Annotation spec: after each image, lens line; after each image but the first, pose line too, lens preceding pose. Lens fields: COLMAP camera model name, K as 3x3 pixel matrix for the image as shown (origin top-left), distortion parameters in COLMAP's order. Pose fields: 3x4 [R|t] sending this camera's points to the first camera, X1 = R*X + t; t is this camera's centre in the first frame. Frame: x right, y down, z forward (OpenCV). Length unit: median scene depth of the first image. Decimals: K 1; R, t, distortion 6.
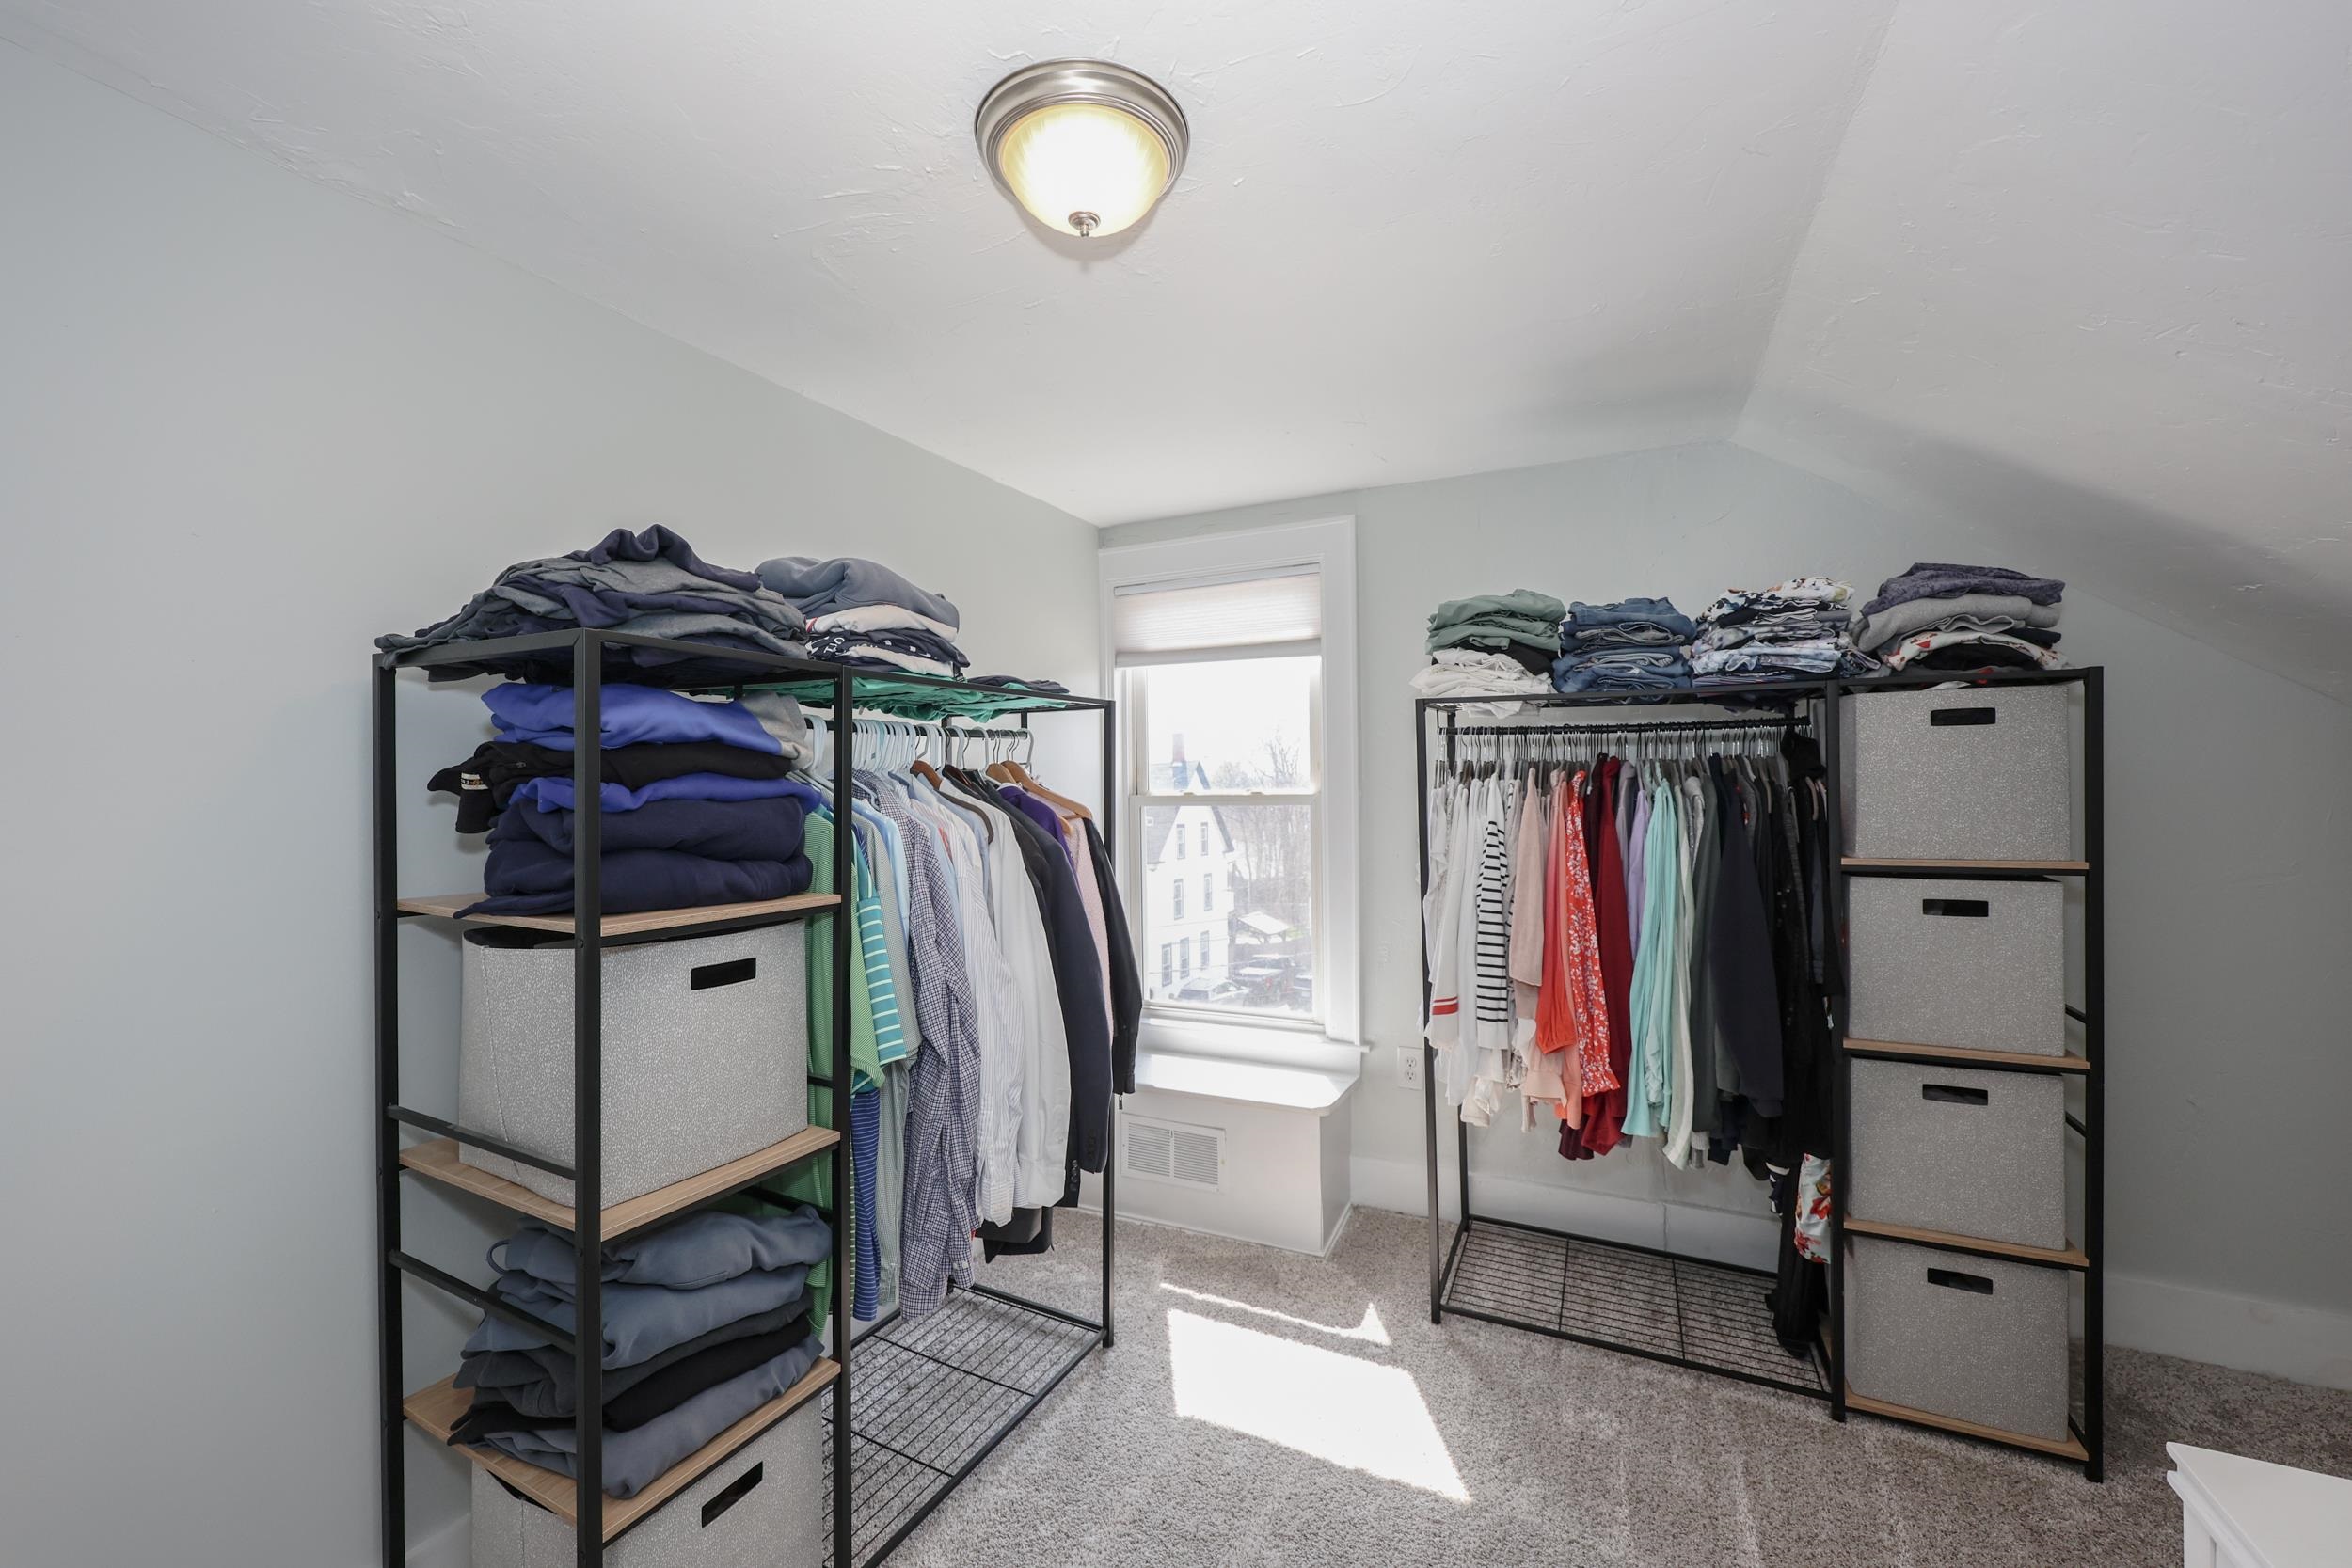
lens RADIAL K [[941.6, 0, 1174.8], [0, 941.6, 798.9], [0, 0, 1]] dist [0.000334, -0.000336]
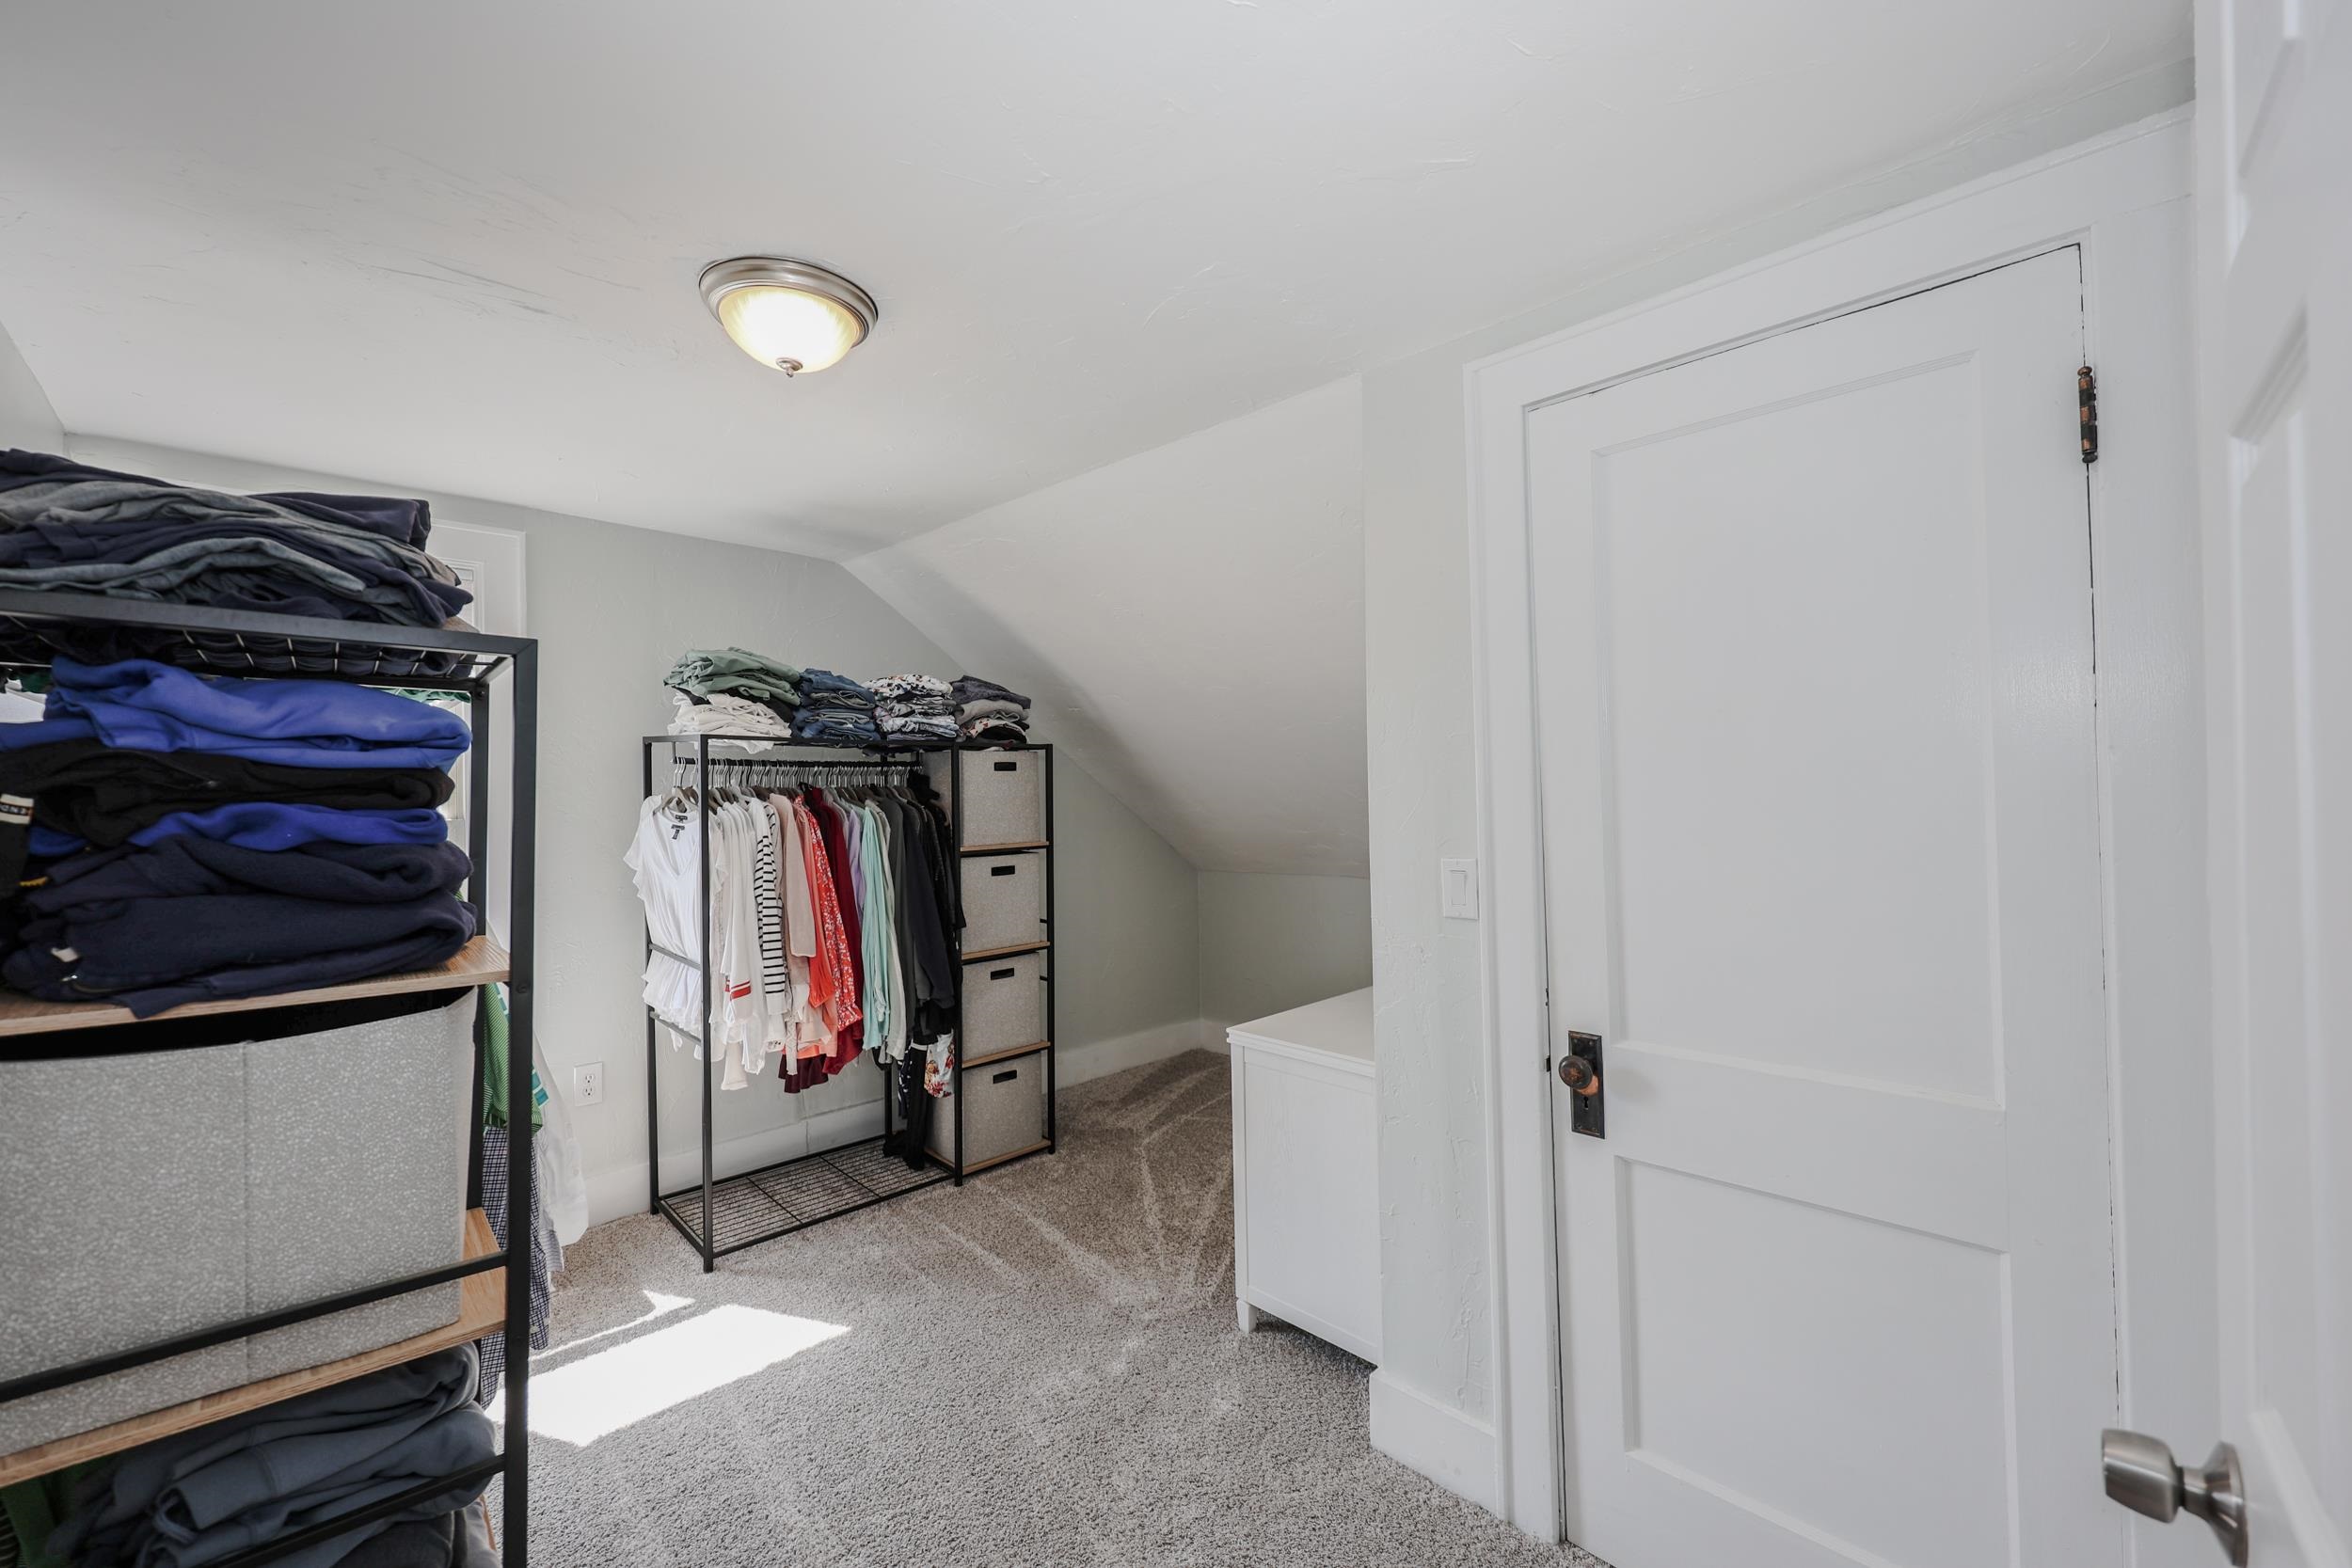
lens RADIAL K [[941.6, 0, 1174.8], [0, 941.6, 798.9], [0, 0, 1]] dist [0.000334, -0.000336]
pose [[0.337738, -0.006828, 0.941215, -0.715961], [0.024290, 0.999704, -0.001464, -0.011849], [-0.940927, 0.023356, 0.337804, 0.063033]]
